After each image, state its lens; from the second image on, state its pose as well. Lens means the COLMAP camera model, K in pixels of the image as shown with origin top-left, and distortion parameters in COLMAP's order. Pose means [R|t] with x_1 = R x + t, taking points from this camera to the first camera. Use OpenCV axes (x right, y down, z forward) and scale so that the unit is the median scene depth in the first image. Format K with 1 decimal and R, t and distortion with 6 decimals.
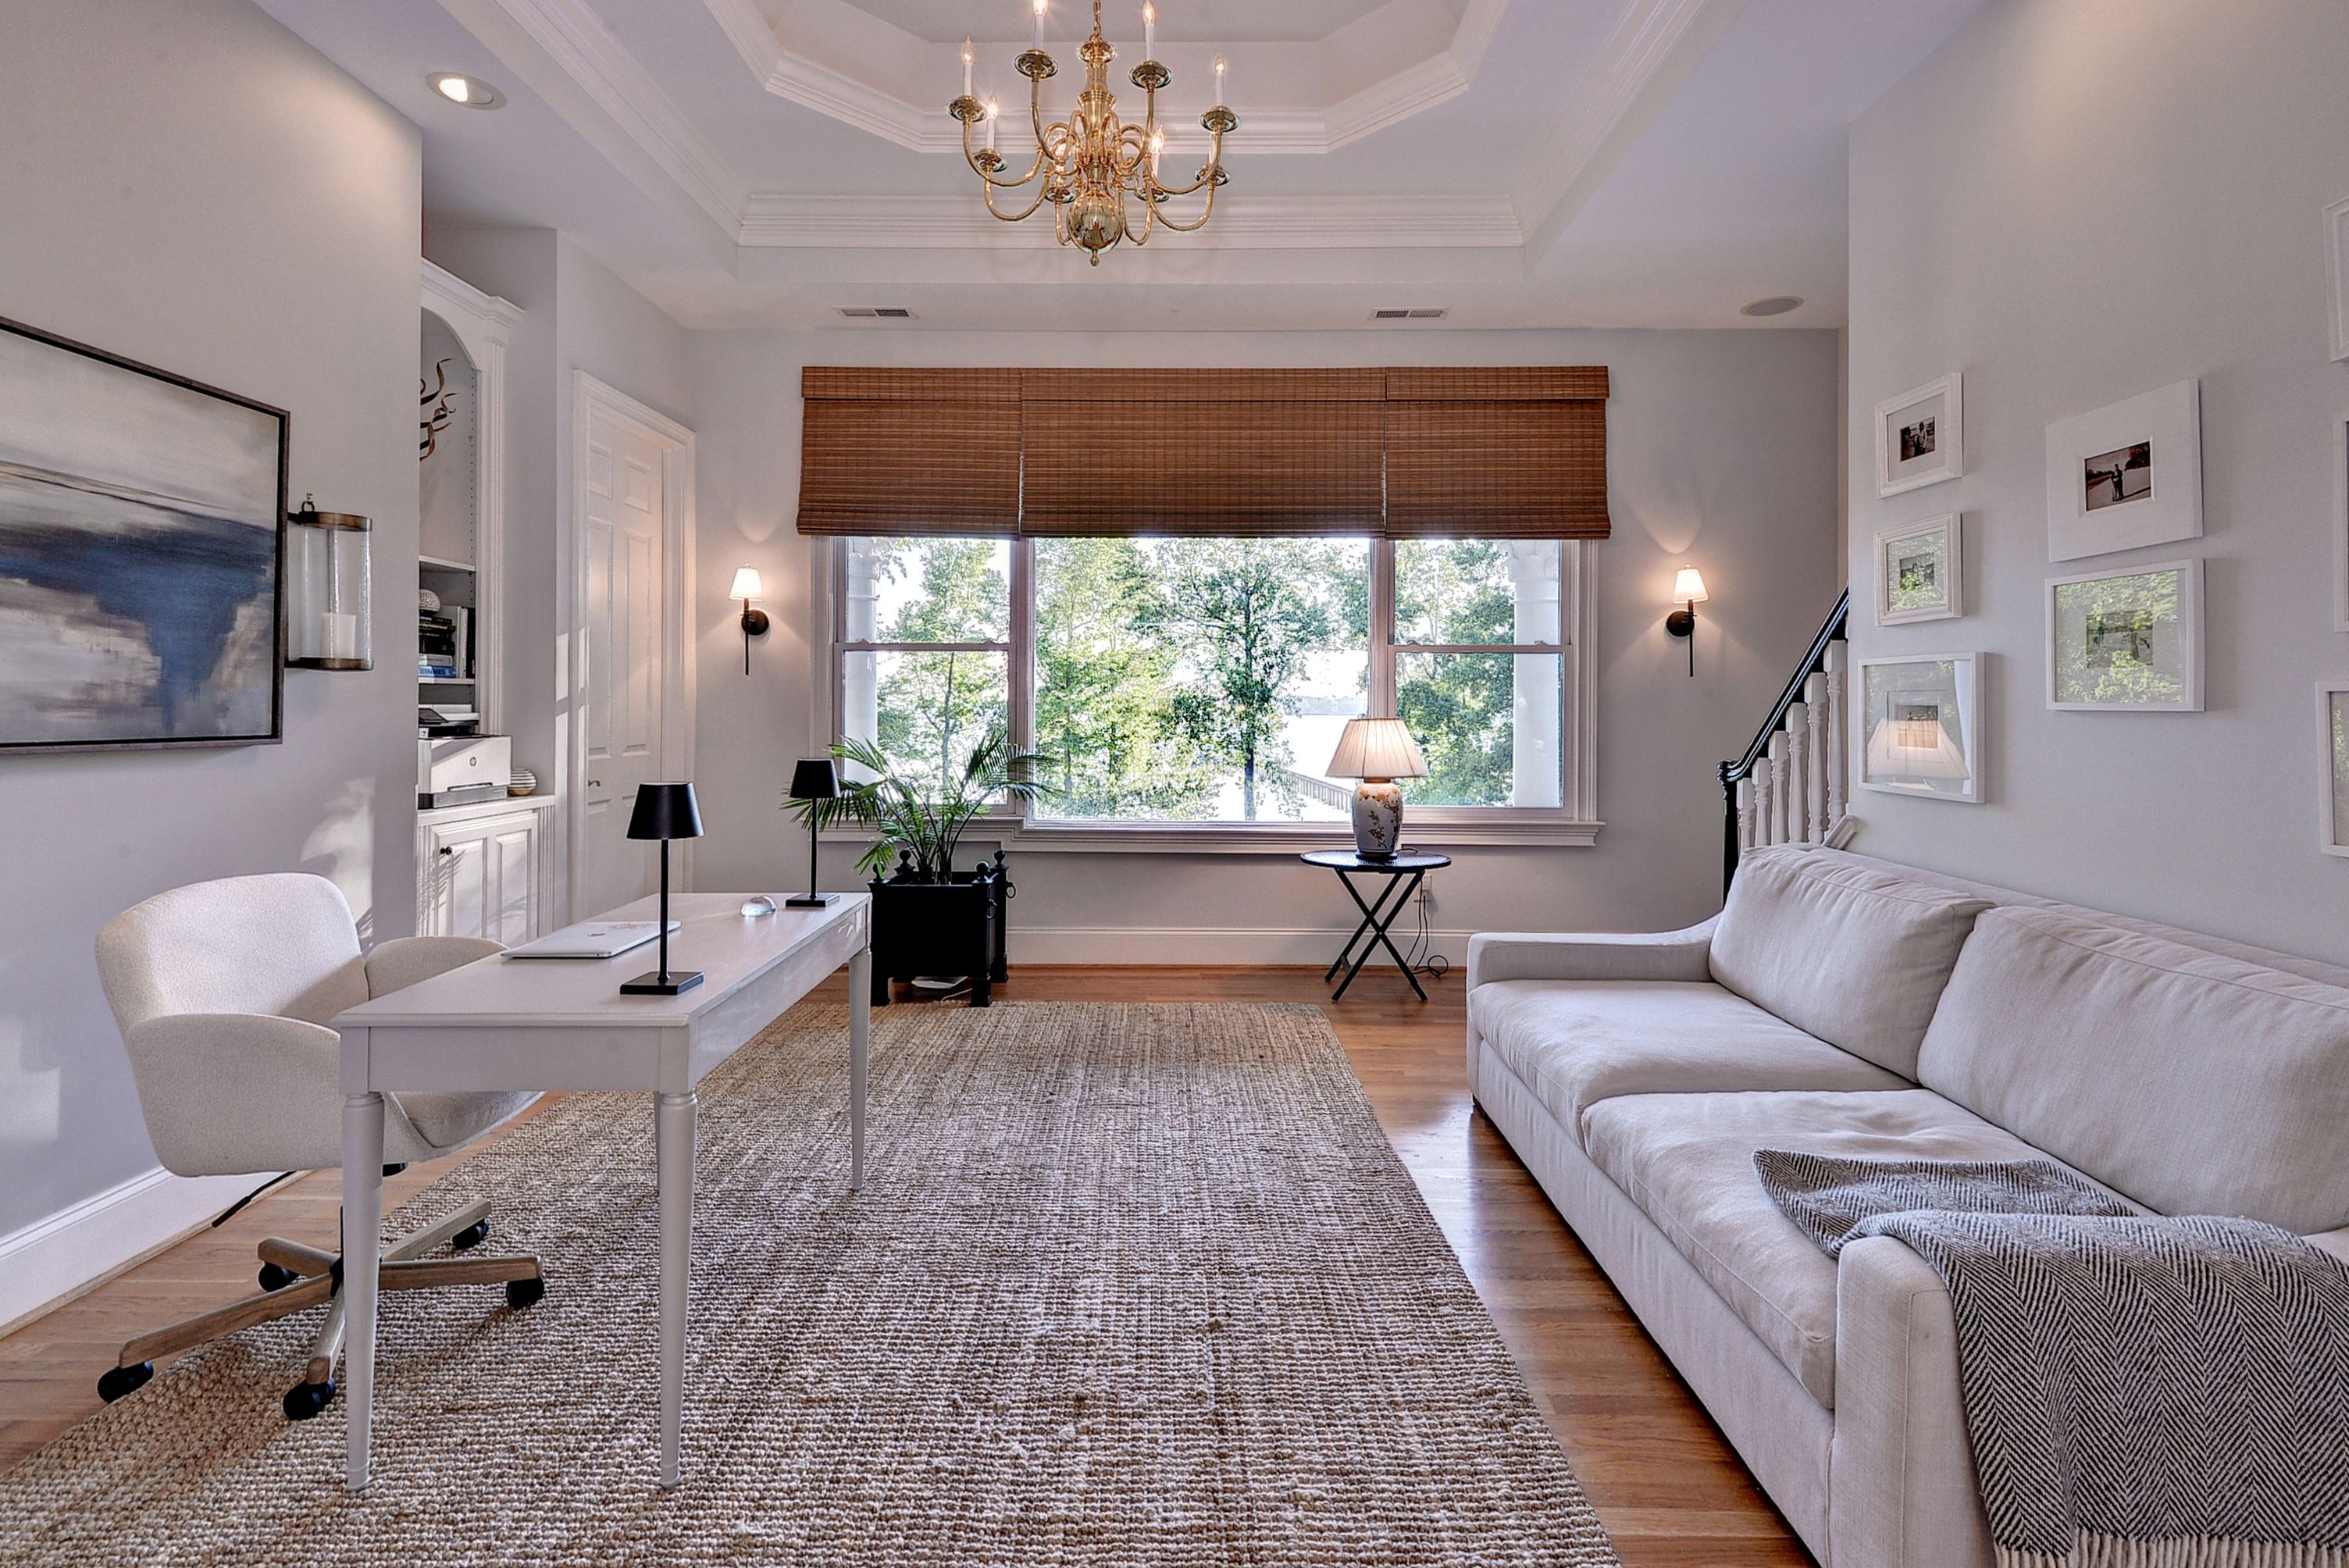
lens RADIAL K [[1110.9, 0, 1181.2], [0, 1110.9, 715.3], [0, 0, 1]] dist [0.001347, 0.000224]
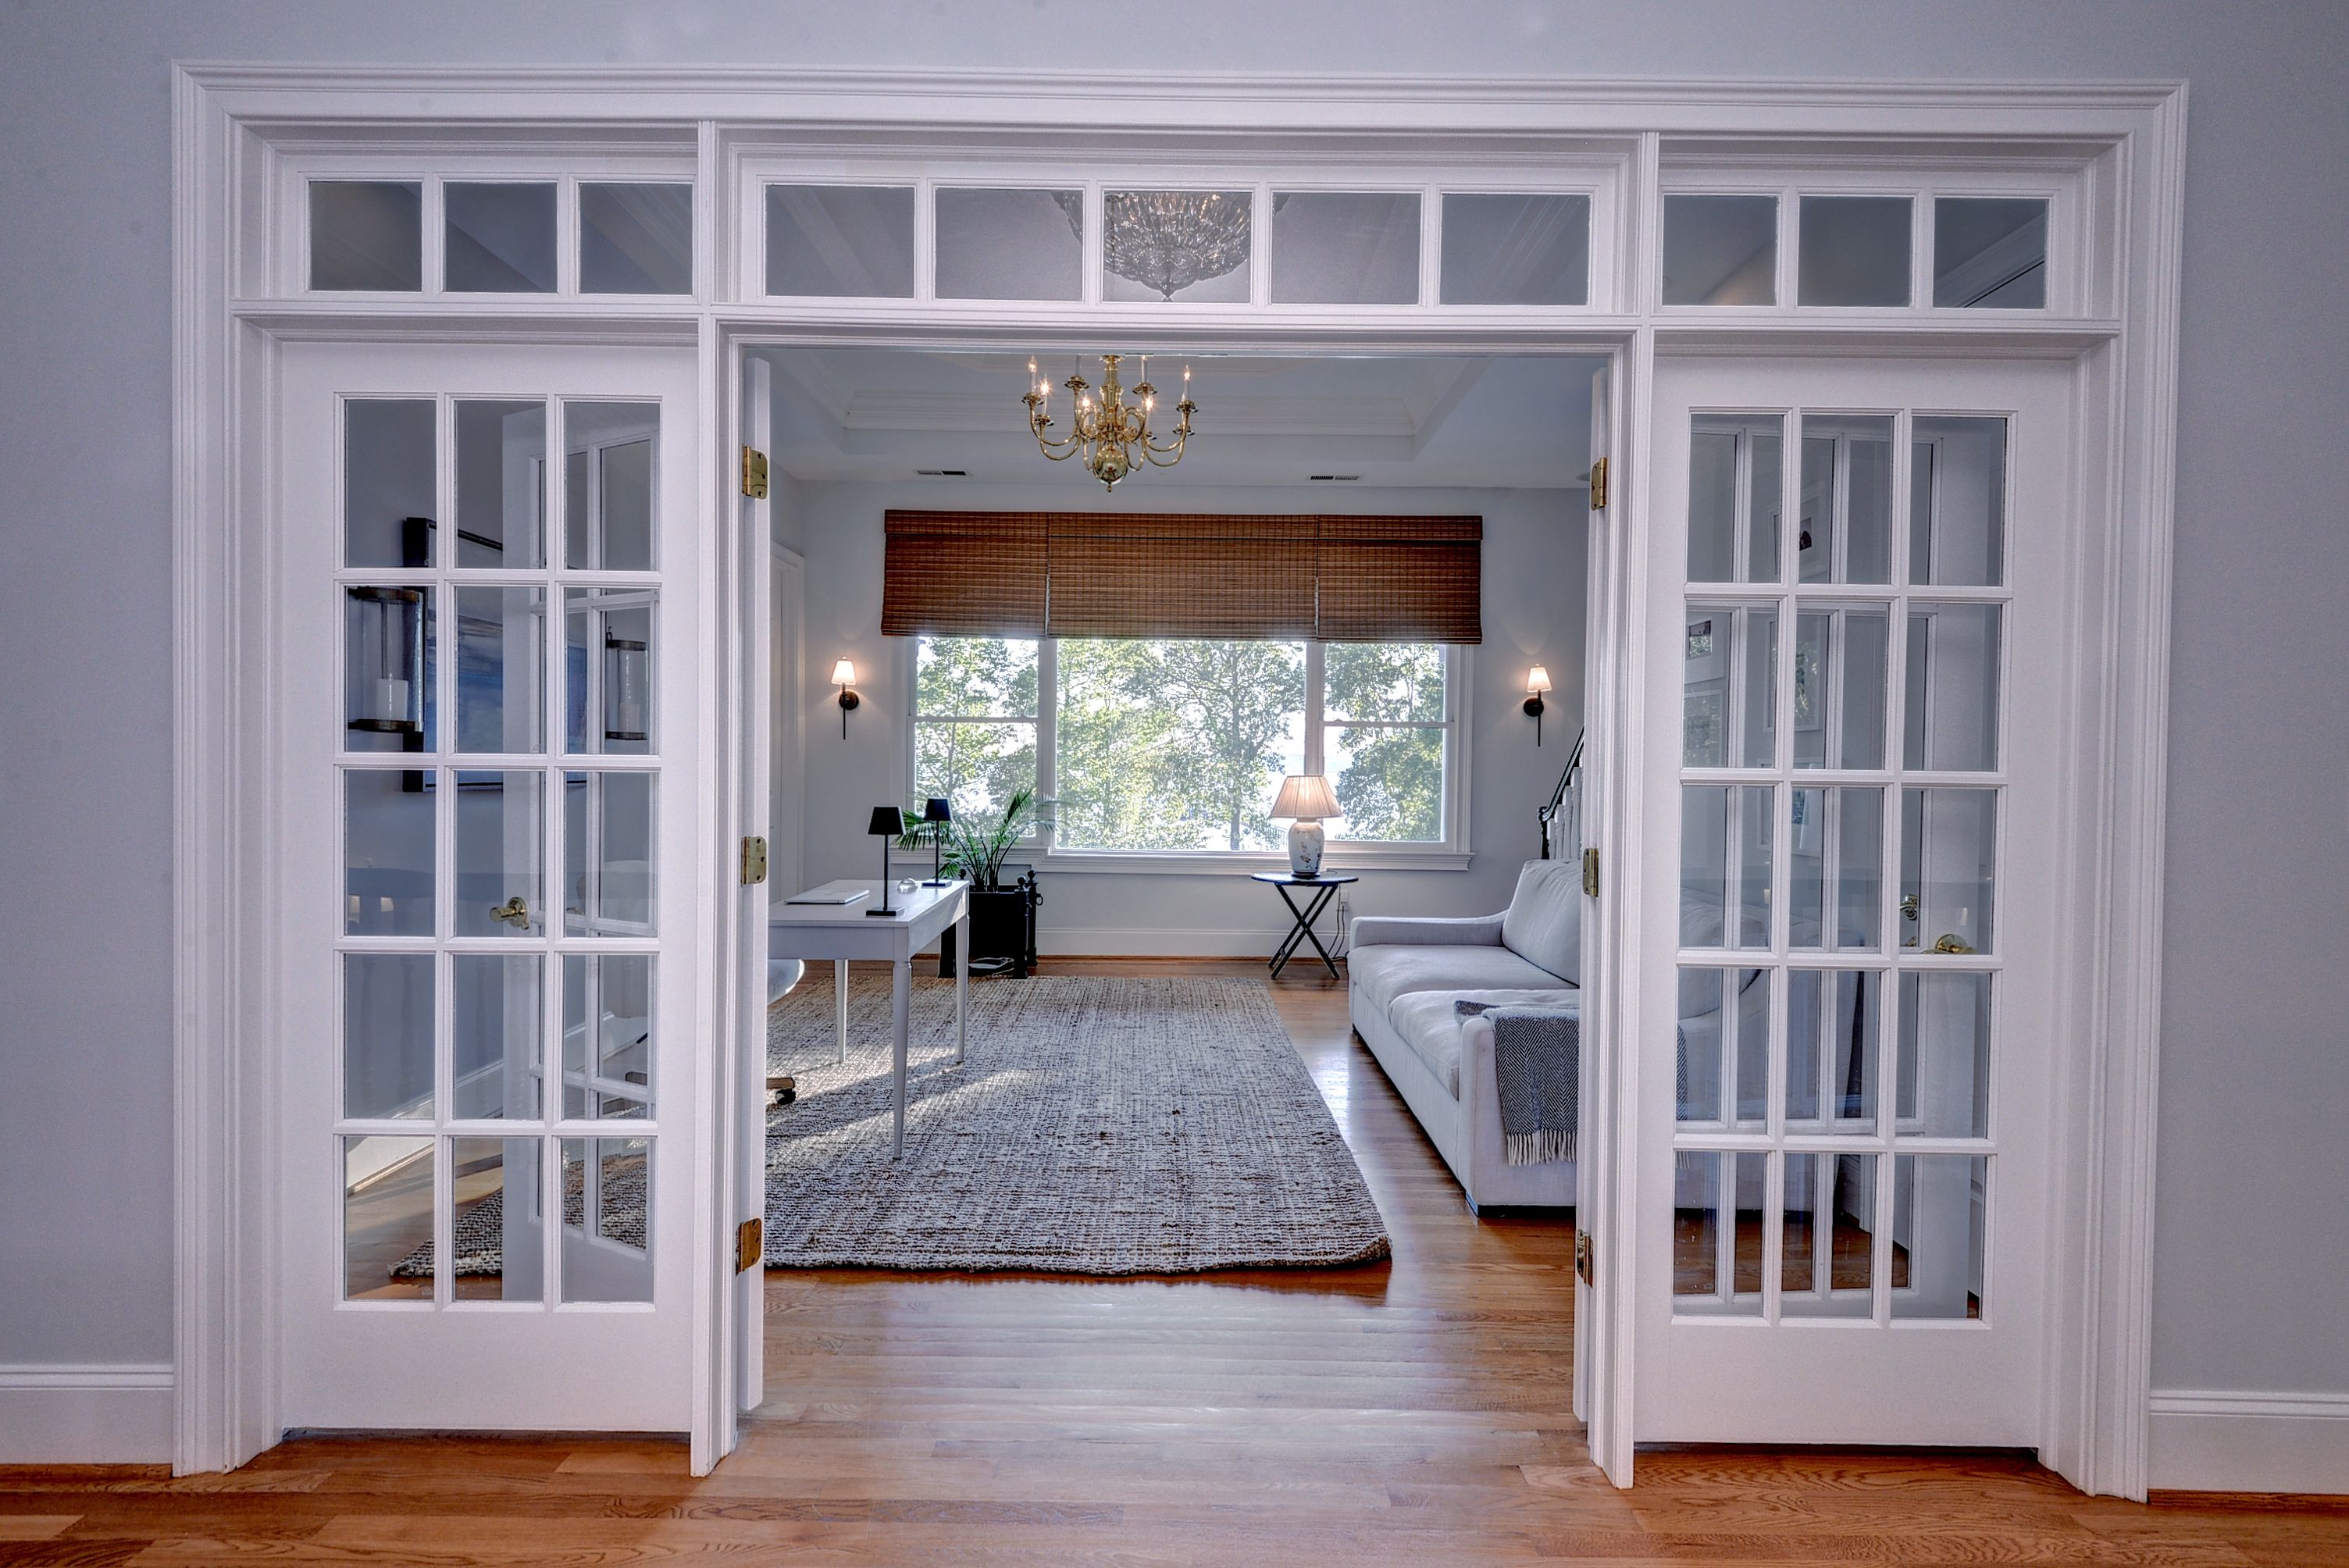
lens RADIAL K [[1076.6, 0, 1174.5], [0, 1076.6, 784.0], [0, 0, 1]] dist [0.002935, 0.000268]
pose [[0.999977, 0.006571, 0.001482, 0.009551], [-0.006588, 0.999908, 0.011824, -0.000976], [-0.001404, -0.011833, 0.999929, -0.323272]]
